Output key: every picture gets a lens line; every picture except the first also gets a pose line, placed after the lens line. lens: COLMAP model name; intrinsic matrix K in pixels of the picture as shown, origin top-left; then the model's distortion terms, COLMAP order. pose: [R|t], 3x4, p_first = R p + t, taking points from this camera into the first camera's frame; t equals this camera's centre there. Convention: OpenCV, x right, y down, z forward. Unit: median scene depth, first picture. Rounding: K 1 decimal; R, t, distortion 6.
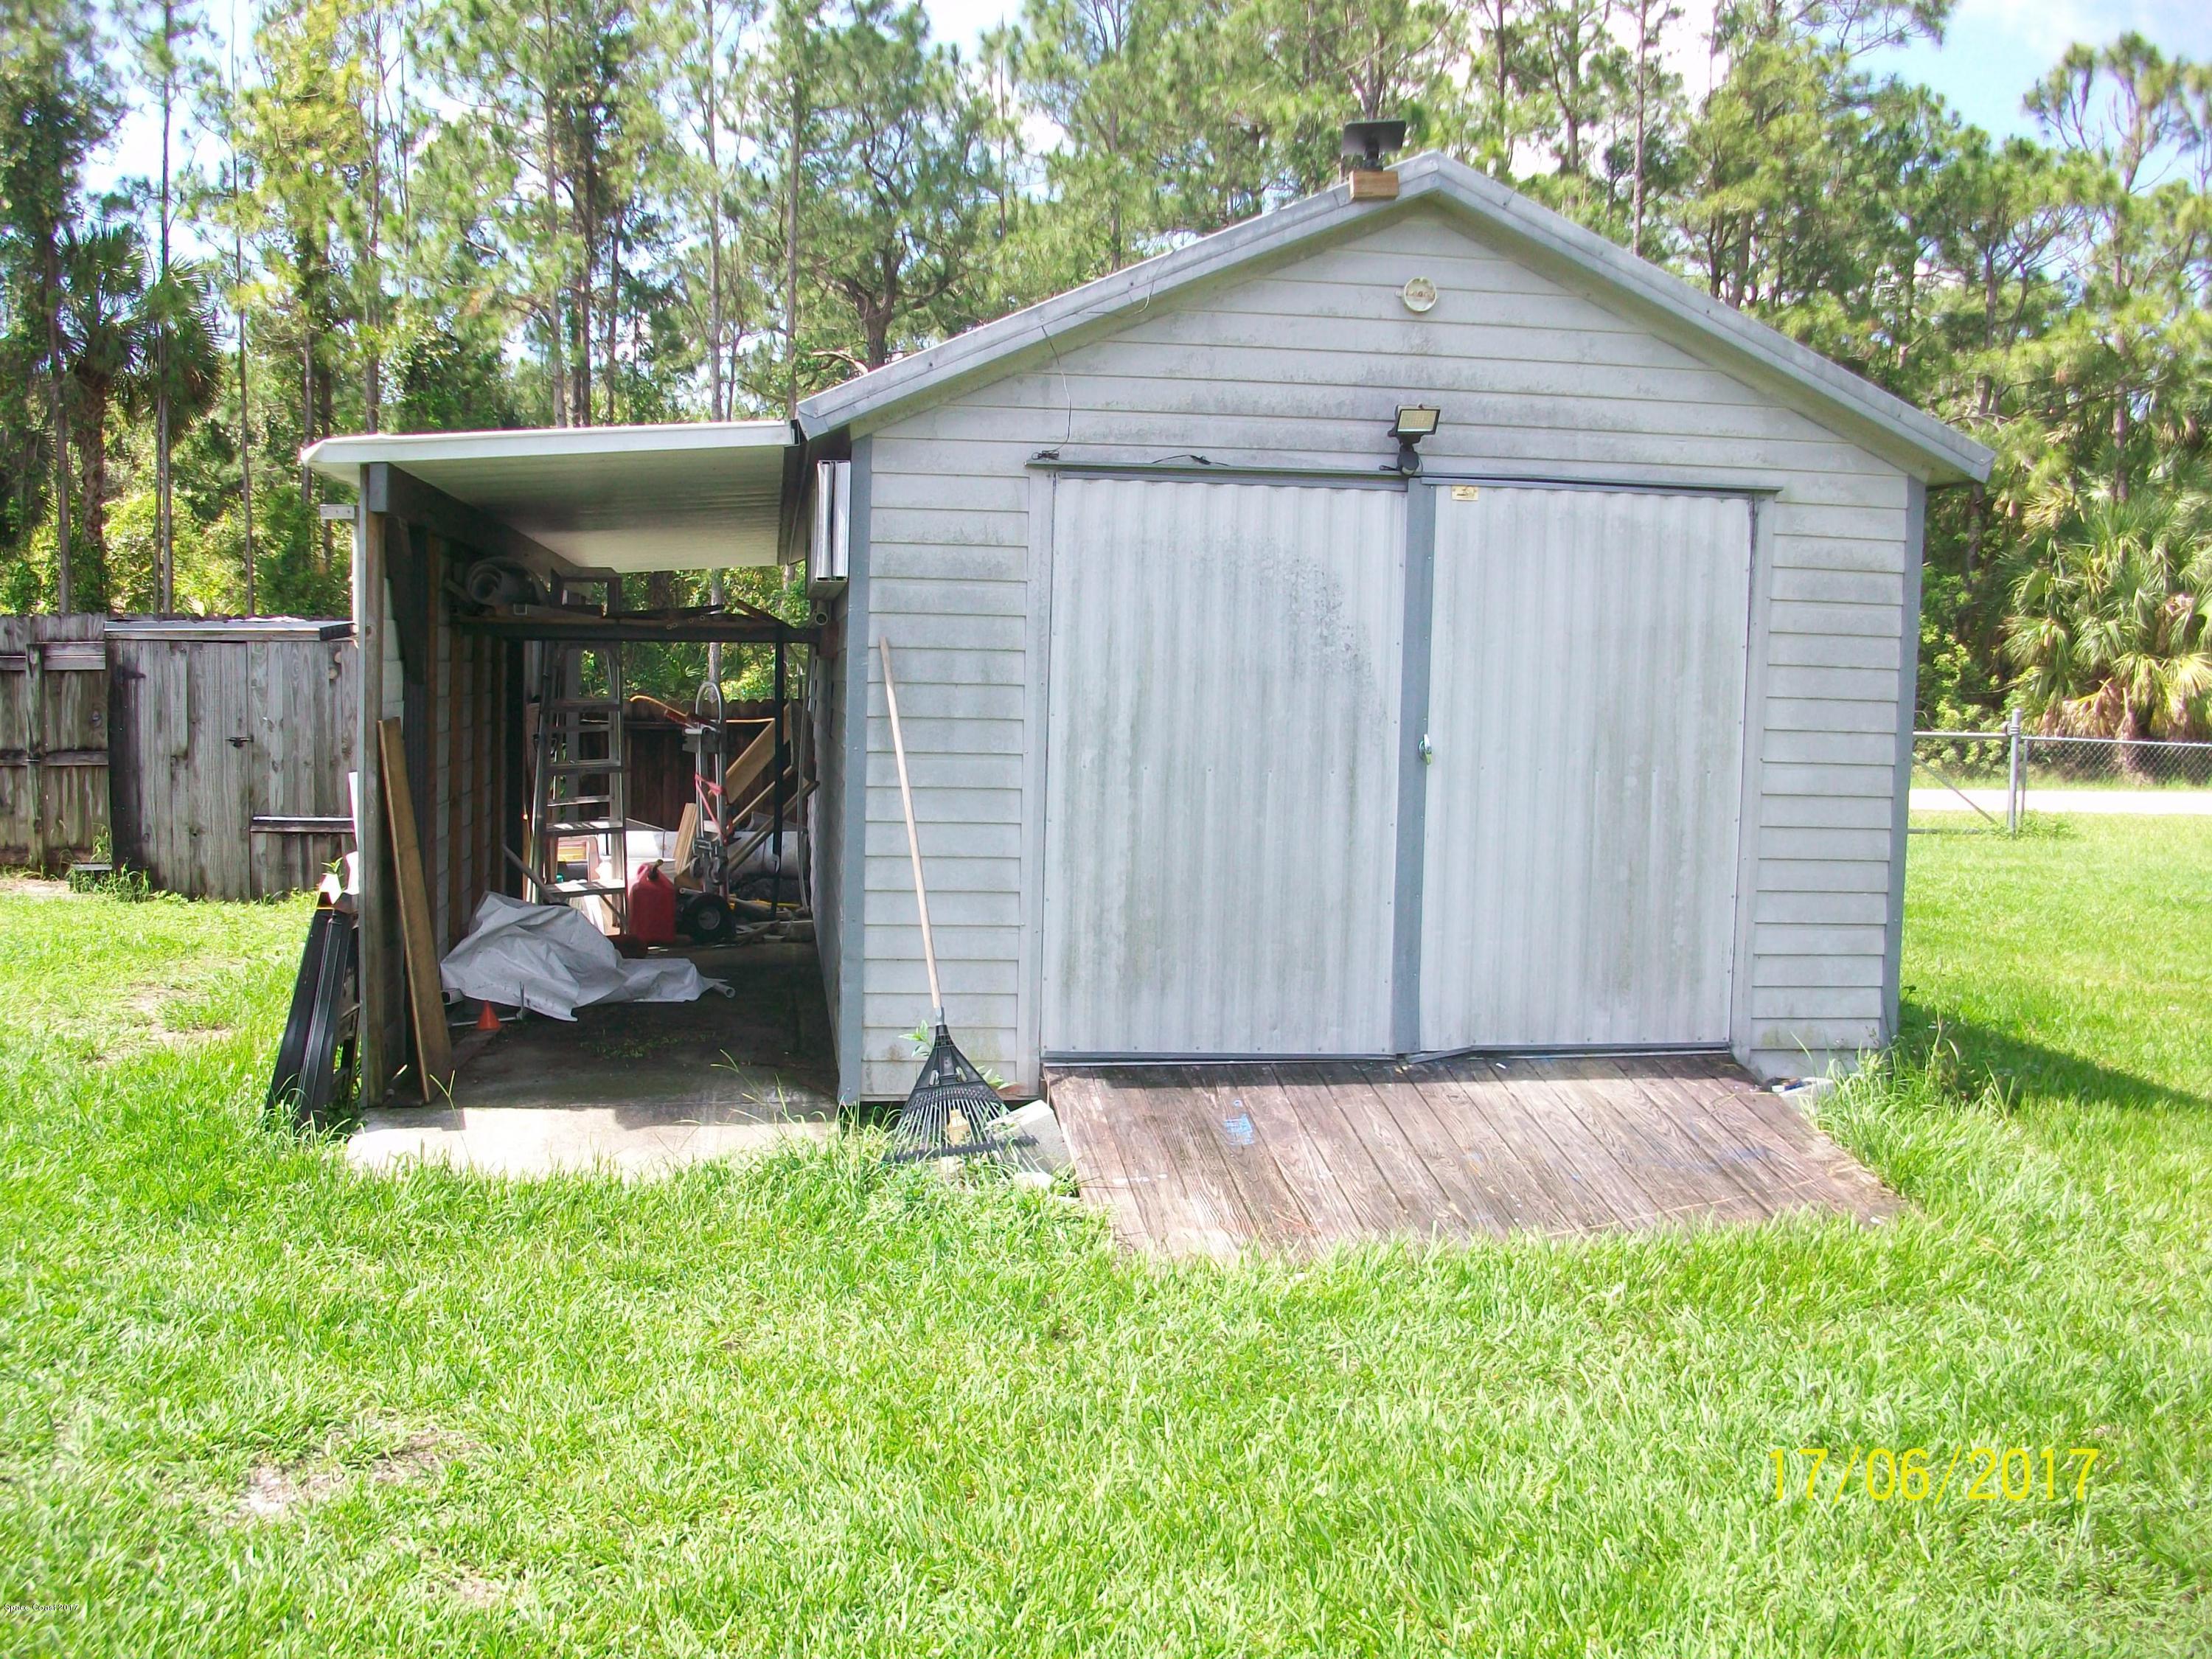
lens RADIAL K [[2133.4, 0, 1047.1], [0, 2133.4, 827.6], [0, 0, 1]] dist [-0.149394, 0.086601]
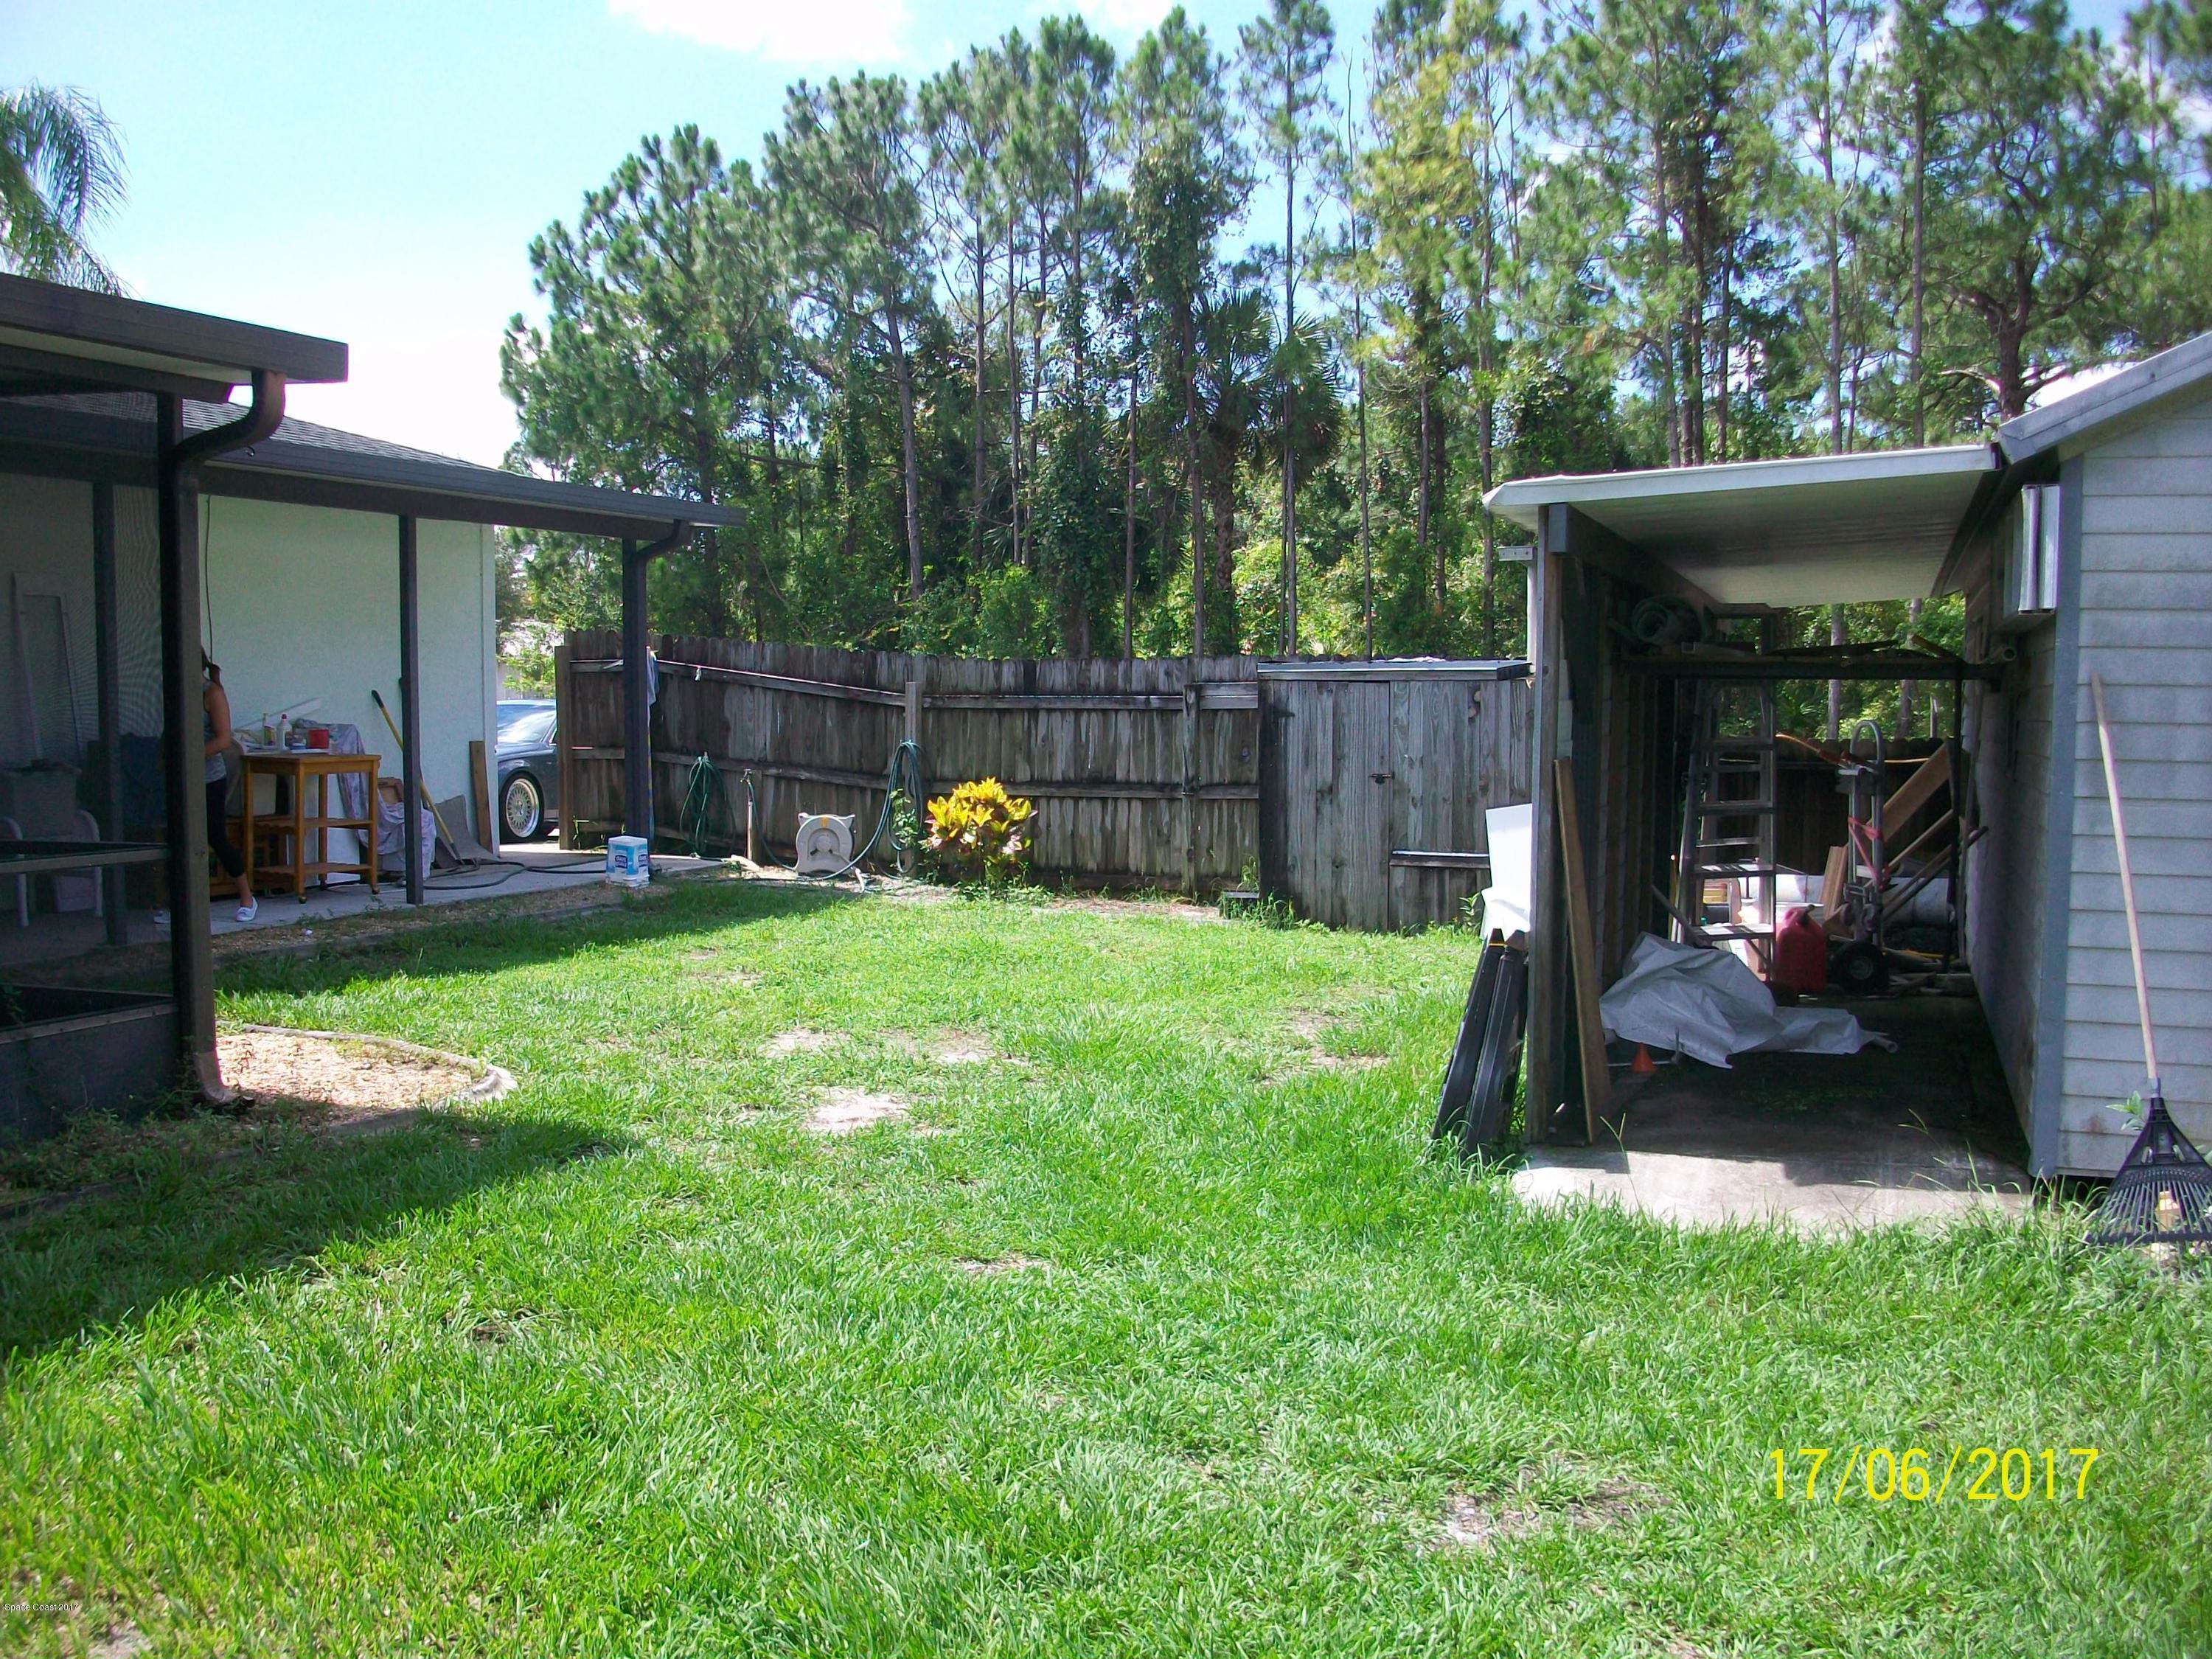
lens RADIAL K [[2133.4, 0, 1047.1], [0, 2133.4, 827.6], [0, 0, 1]] dist [-0.149394, 0.086601]
pose [[0.873846, 0.016292, -0.485929, -0.025522], [-0.024848, 0.999629, -0.011169, -0.000824], [0.485567, 0.021835, 0.873927, -0.000853]]
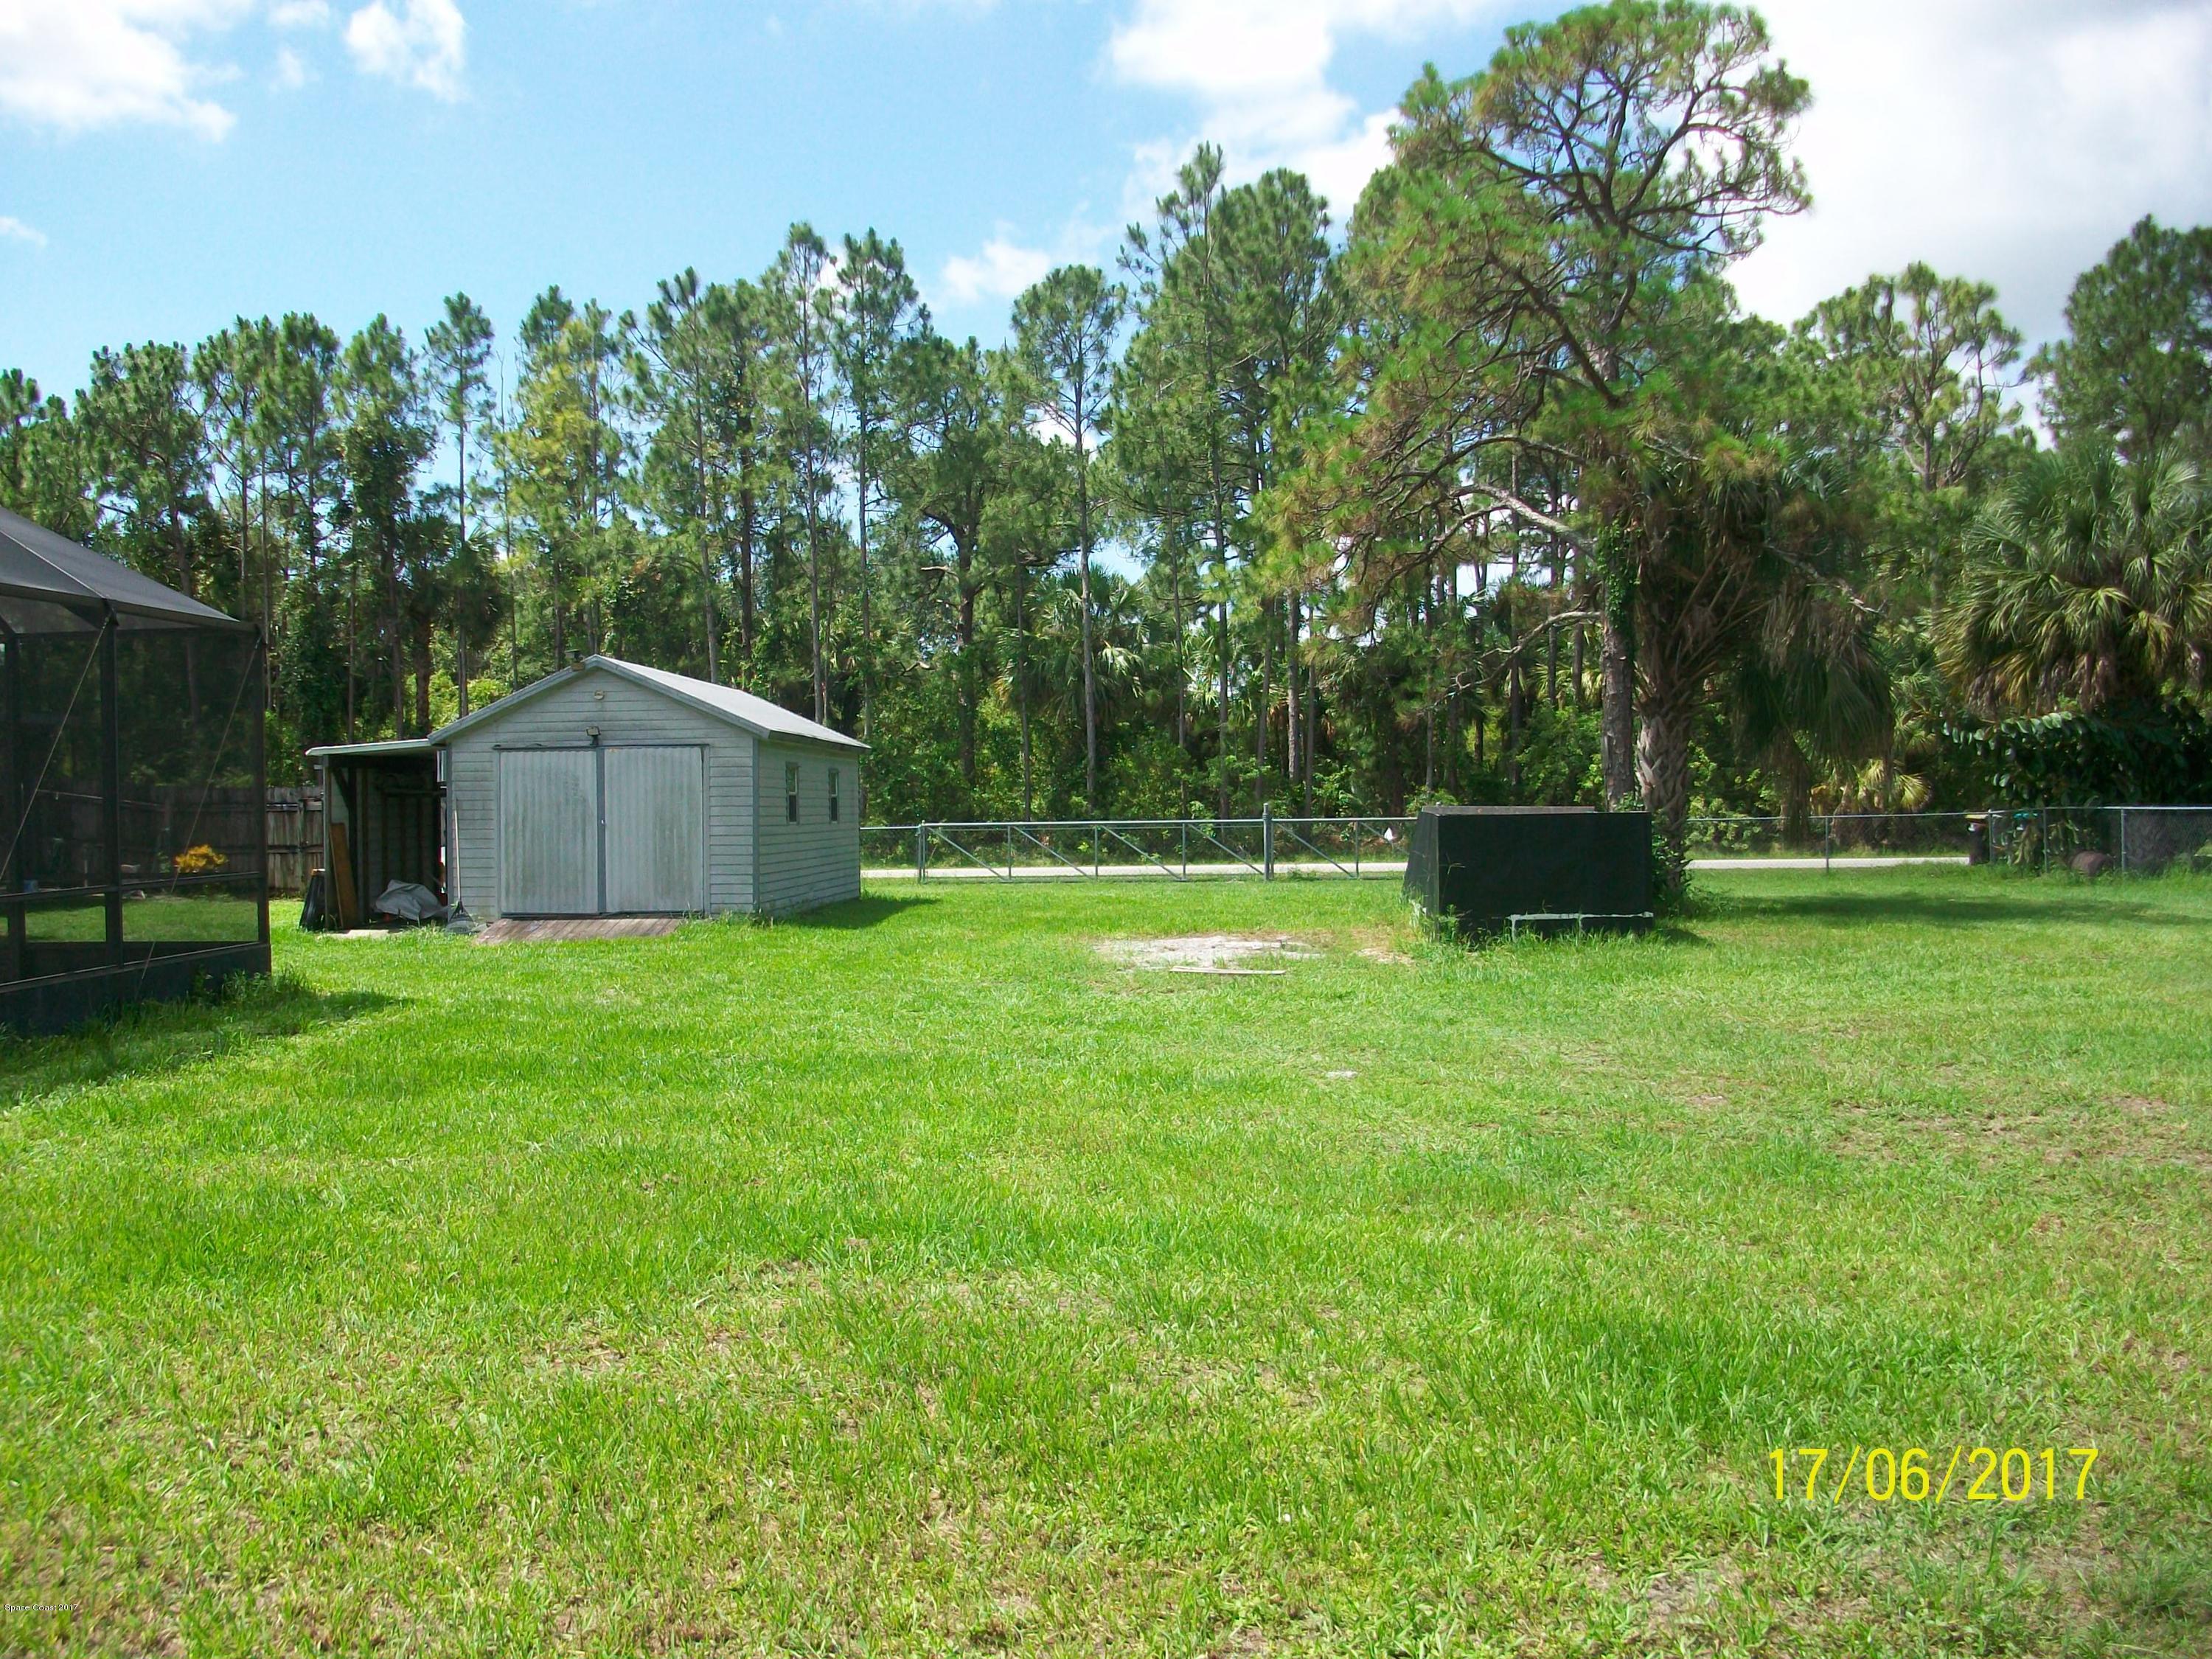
lens RADIAL K [[2133.4, 0, 1047.1], [0, 2133.4, 827.6], [0, 0, 1]] dist [-0.149394, 0.086601]
pose [[0.980361, -0.025382, -0.195569, 1.145033], [0.014518, 0.998281, -0.056784, 0.128429], [0.196674, 0.052829, 0.979045, -1.646378]]
